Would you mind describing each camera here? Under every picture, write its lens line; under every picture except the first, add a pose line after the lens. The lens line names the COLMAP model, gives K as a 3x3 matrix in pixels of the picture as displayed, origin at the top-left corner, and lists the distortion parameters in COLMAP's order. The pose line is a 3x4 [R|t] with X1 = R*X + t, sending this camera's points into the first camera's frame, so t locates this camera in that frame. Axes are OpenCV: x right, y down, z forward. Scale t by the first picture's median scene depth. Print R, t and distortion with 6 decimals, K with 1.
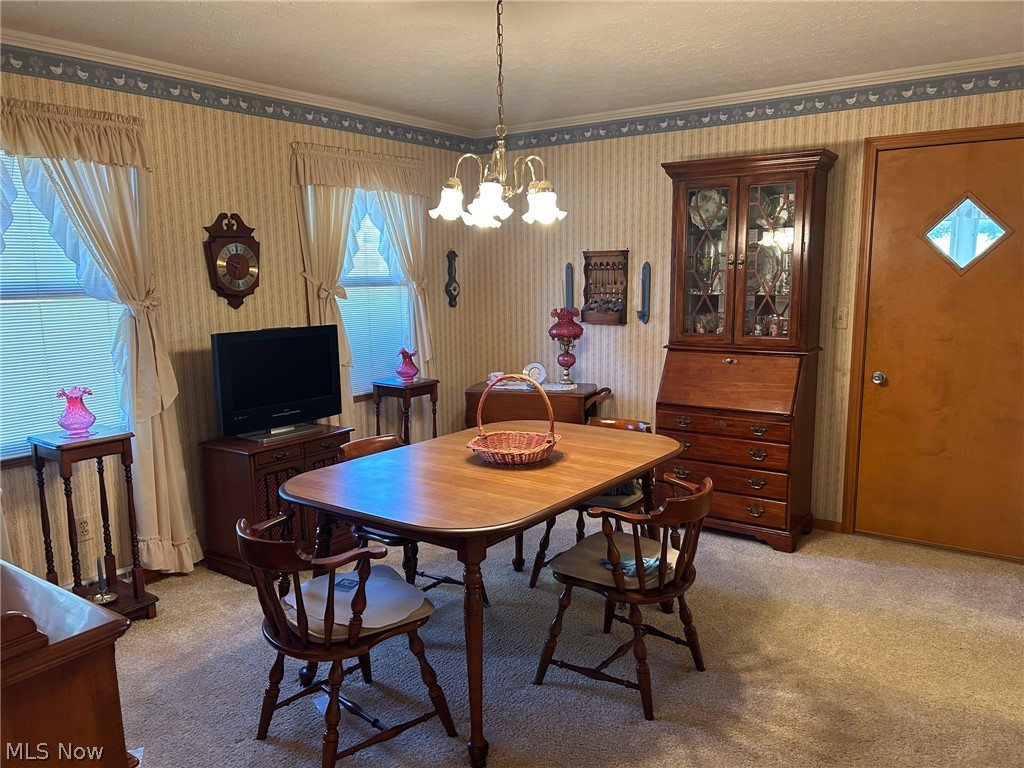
lens RADIAL K [[789.0, 0, 535.1], [0, 789.0, 388.9], [0, 0, 1]] dist [0.058406, -0.059465]
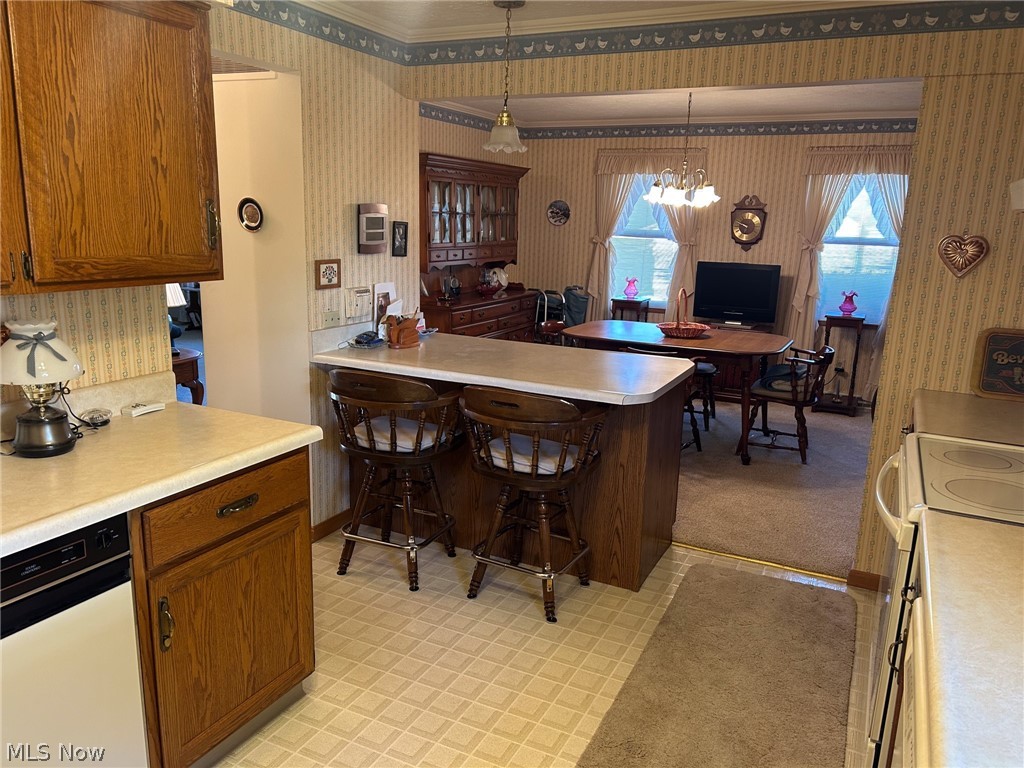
lens RADIAL K [[789.0, 0, 513.2], [0, 789.0, 394.4], [0, 0, 1]] dist [0.058406, -0.059465]
pose [[0.156385, 0.234178, -0.959533, 1.311754], [-0.182490, 0.961611, 0.204943, -0.064795], [0.970691, 0.143056, 0.193117, 0.227074]]
